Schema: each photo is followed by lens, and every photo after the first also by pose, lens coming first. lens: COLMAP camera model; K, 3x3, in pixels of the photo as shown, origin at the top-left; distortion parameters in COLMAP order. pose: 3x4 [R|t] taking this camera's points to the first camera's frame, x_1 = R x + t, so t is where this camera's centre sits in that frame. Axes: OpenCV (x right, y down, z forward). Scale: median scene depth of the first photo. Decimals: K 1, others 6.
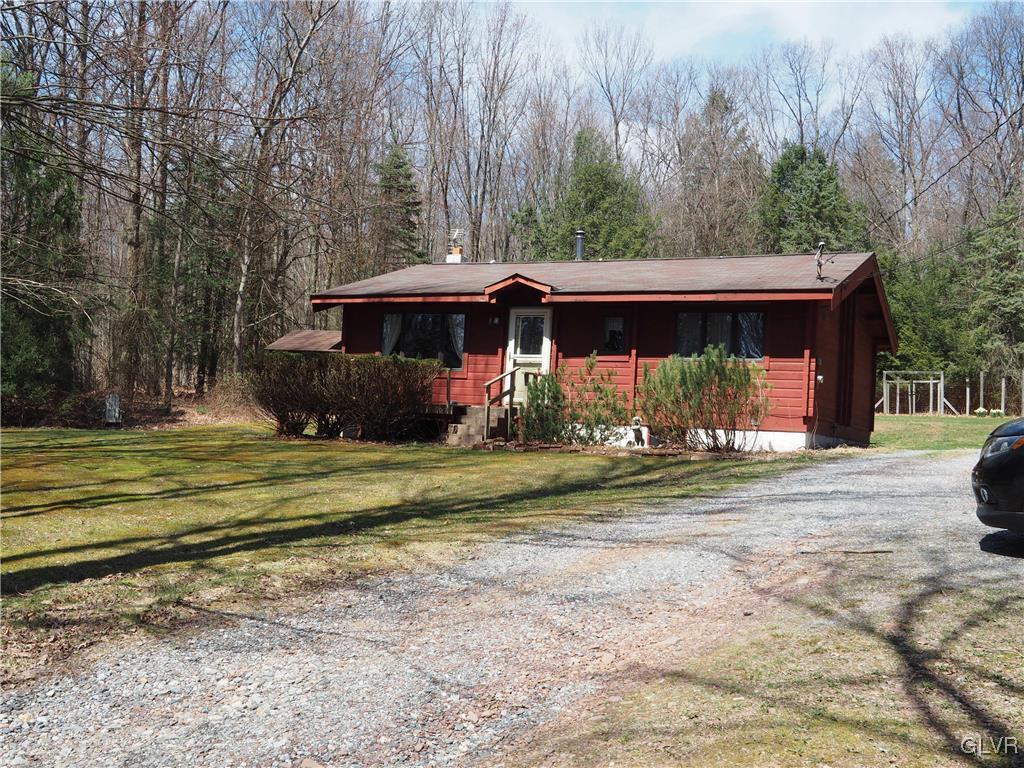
lens RADIAL K [[1115.6, 0, 511.4], [0, 1115.6, 406.0], [0, 0, 1]] dist [-0.005414, -0.011732]
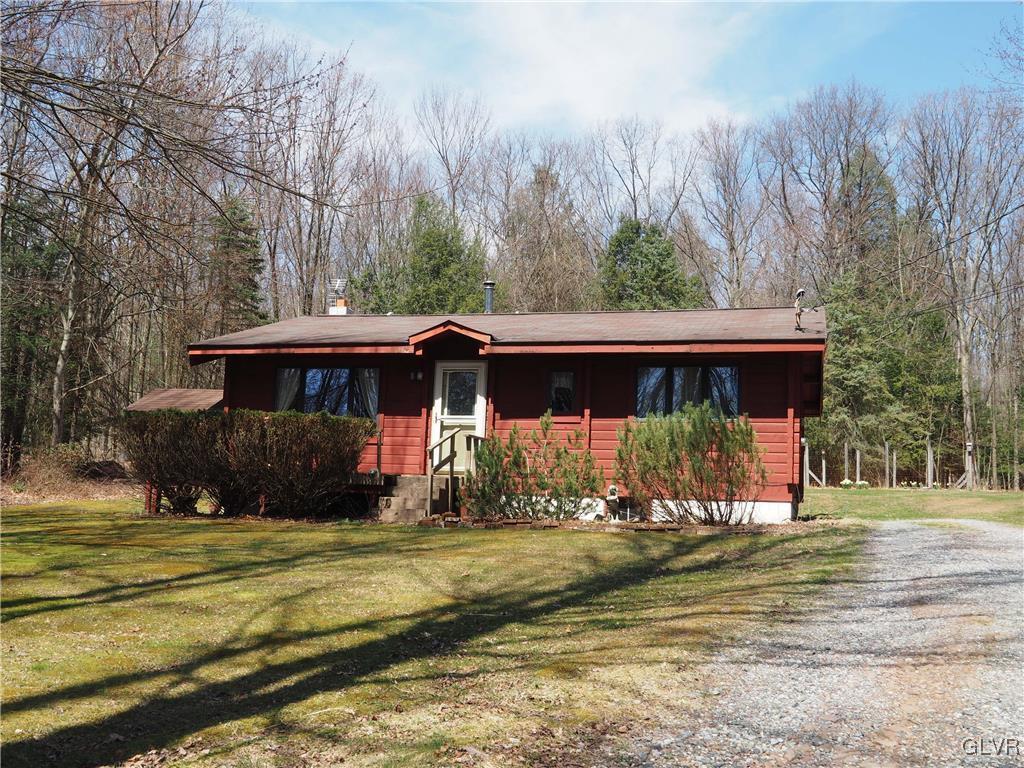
lens RADIAL K [[1115.6, 0, 511.4], [0, 1115.6, 406.0], [0, 0, 1]] dist [-0.005414, -0.011732]
pose [[0.982713, 0.004885, 0.185071, -0.102827], [0.008317, 0.997477, -0.070495, 0.007226], [-0.184949, 0.070815, 0.980193, 0.151477]]
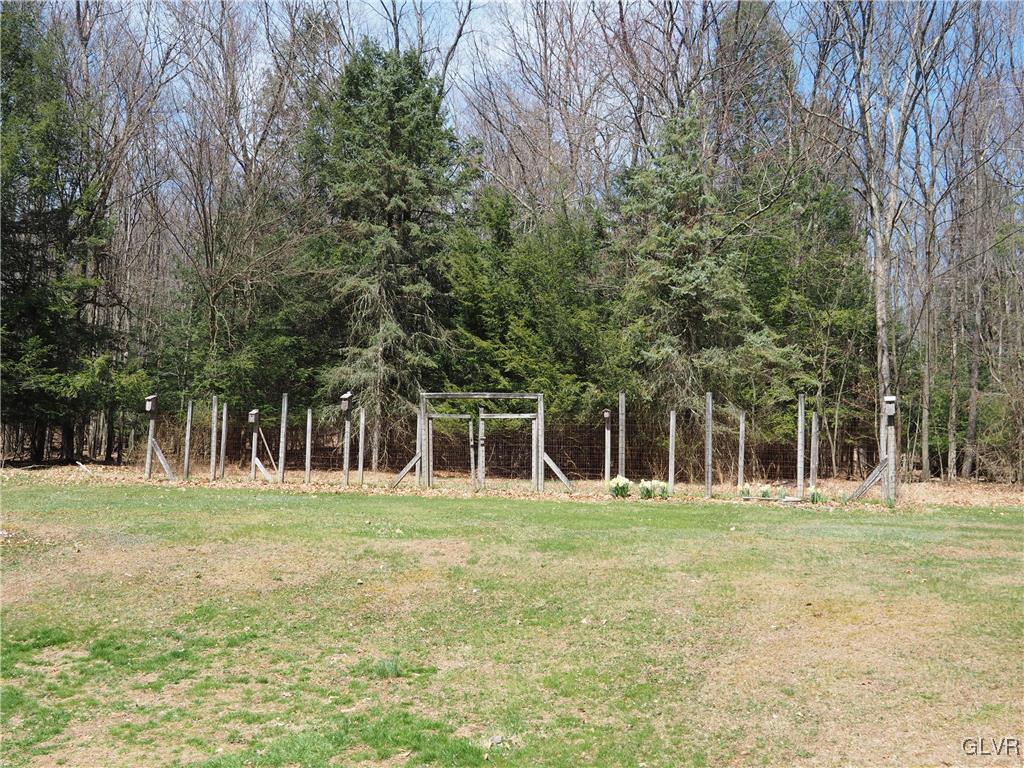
lens RADIAL K [[1080.3, 0, 562.2], [0, 1080.3, 385.4], [0, 0, 1]] dist [-0.000551, -0.004973]
pose [[0.958671, 0.015293, 0.284106, 0.533033], [0.000004, 0.998554, -0.053761, -0.021477], [-0.284517, 0.051540, 0.957284, 1.139062]]
